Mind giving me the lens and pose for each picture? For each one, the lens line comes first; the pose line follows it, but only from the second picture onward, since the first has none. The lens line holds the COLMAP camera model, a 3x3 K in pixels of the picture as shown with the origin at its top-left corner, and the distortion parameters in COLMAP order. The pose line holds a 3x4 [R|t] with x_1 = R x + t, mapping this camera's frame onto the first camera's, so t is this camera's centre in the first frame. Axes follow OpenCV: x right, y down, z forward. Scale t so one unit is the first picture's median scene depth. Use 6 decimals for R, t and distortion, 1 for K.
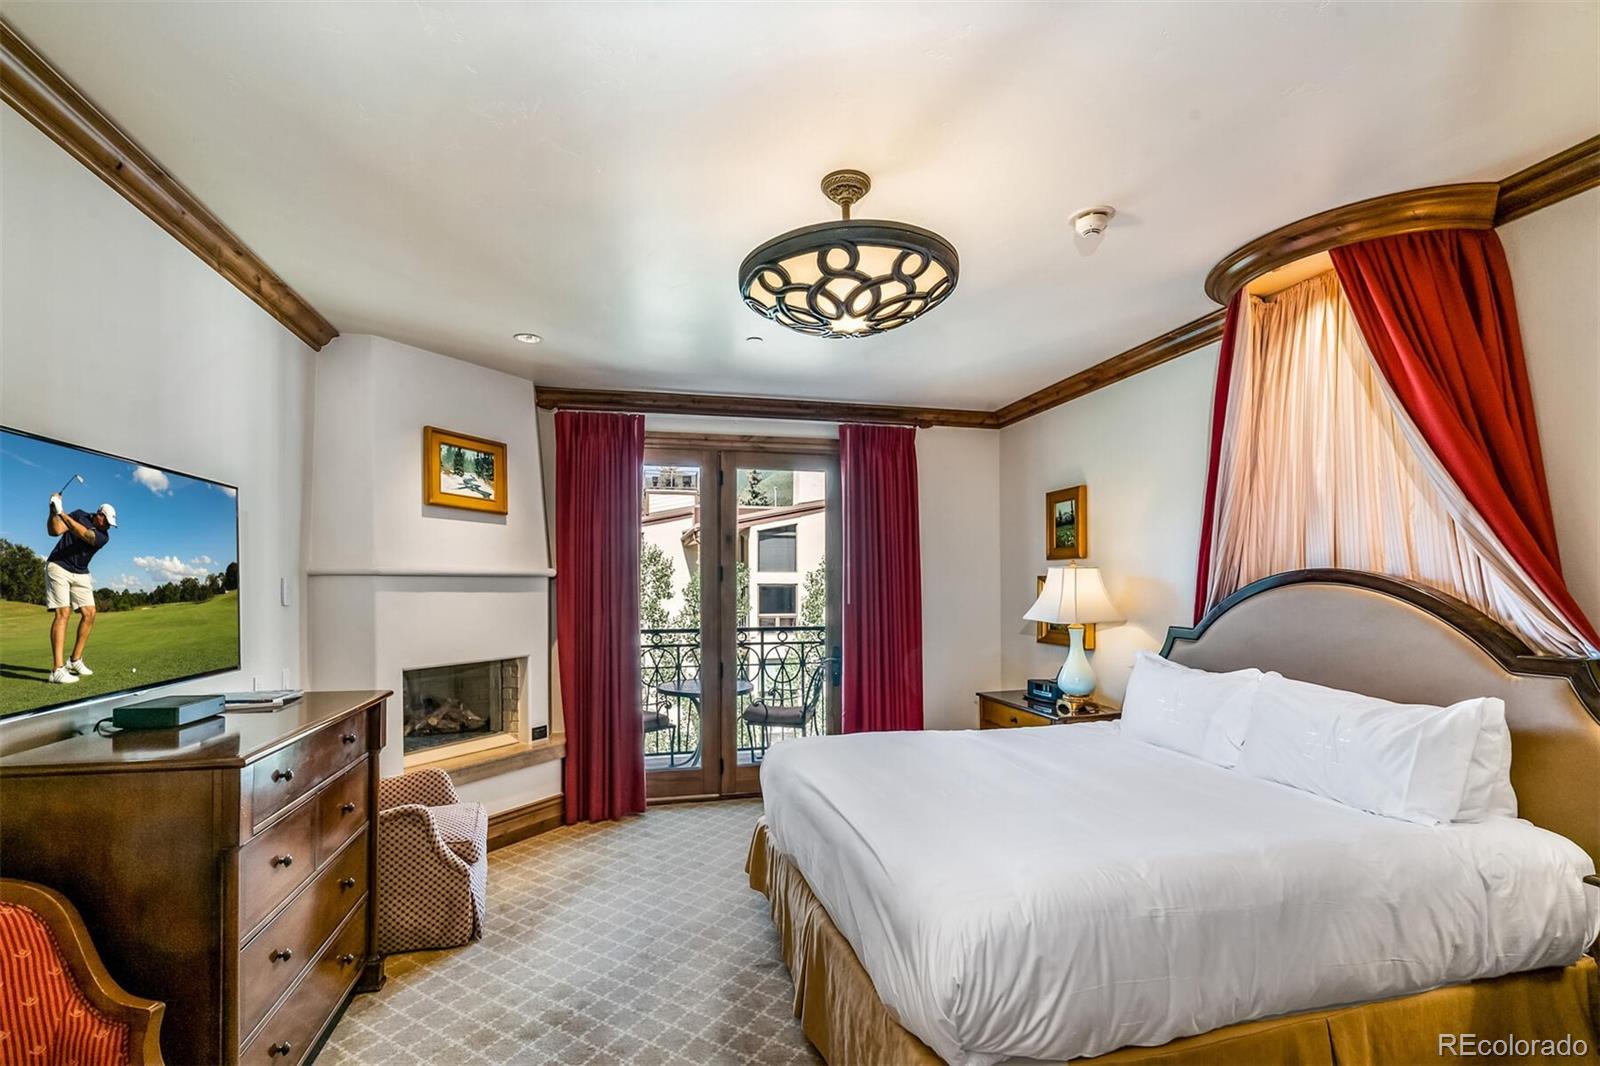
lens RADIAL K [[726.3, 0, 782.0], [0, 726.3, 578.6], [0, 0, 1]] dist [-0.004098, 0.001628]
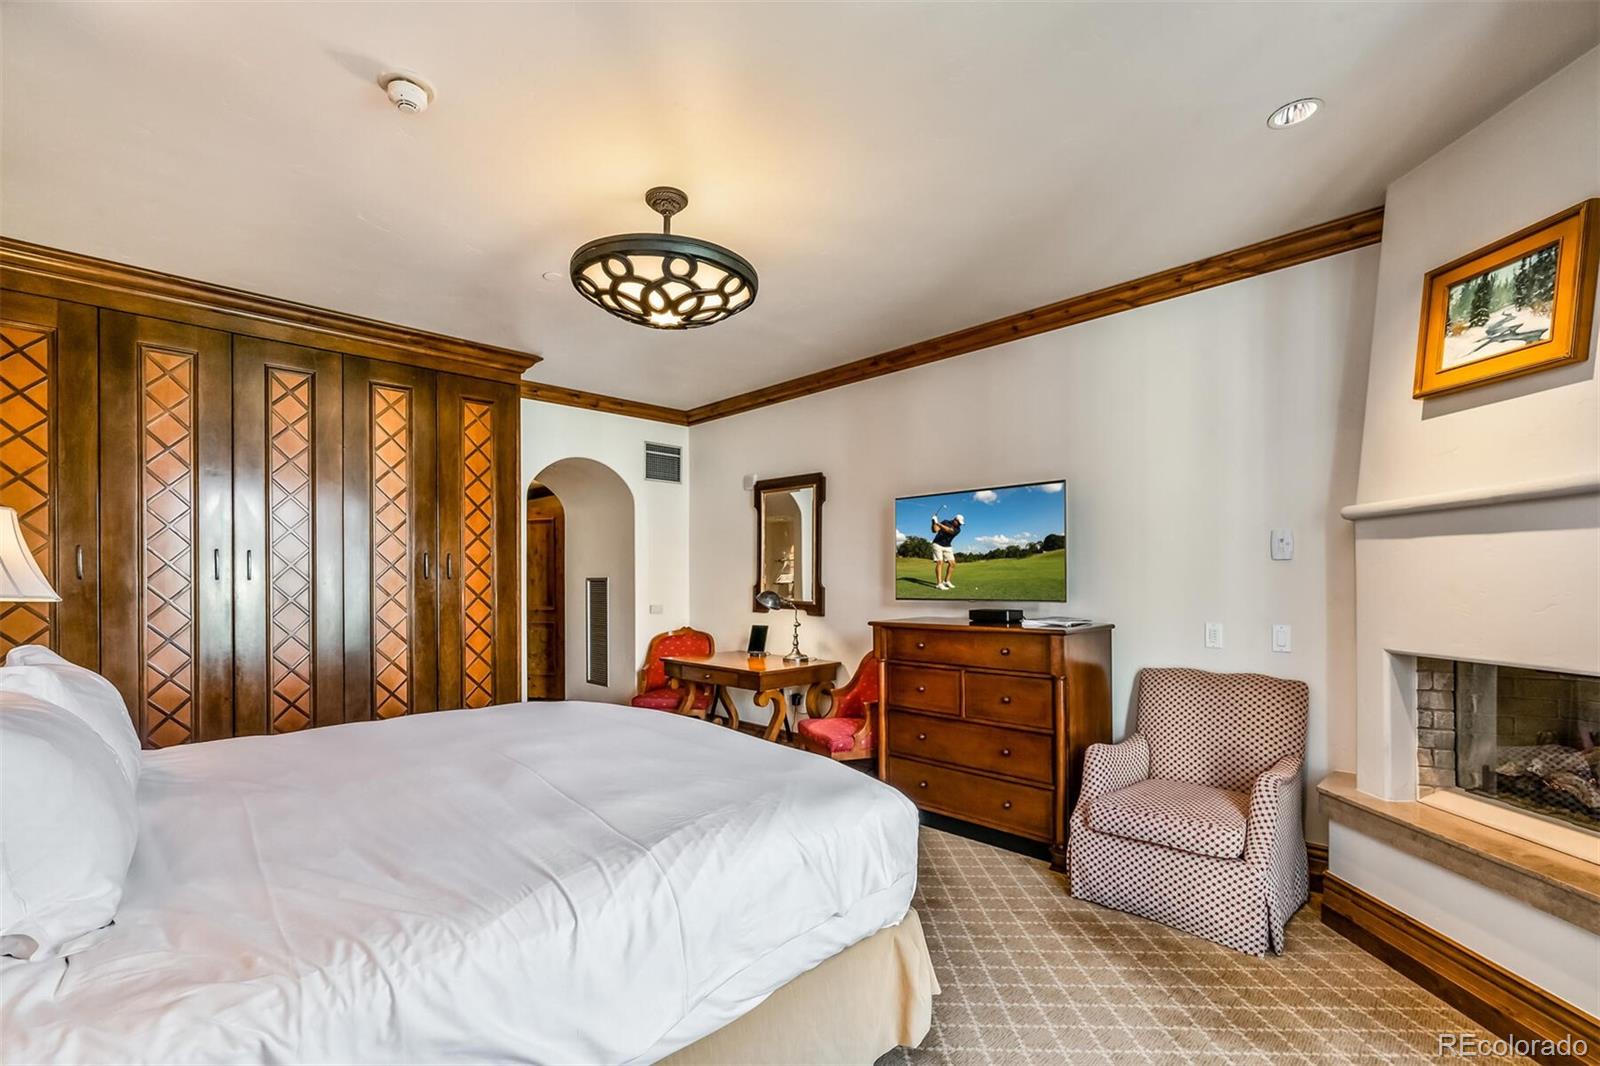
lens RADIAL K [[726.3, 0, 782.0], [0, 726.3, 578.6], [0, 0, 1]] dist [-0.004098, 0.001628]
pose [[-0.869716, 0.008201, -0.493484, 0.517305], [0.014912, 0.999842, -0.009665, 0.085783], [0.493326, -0.015765, -0.869701, 2.117474]]
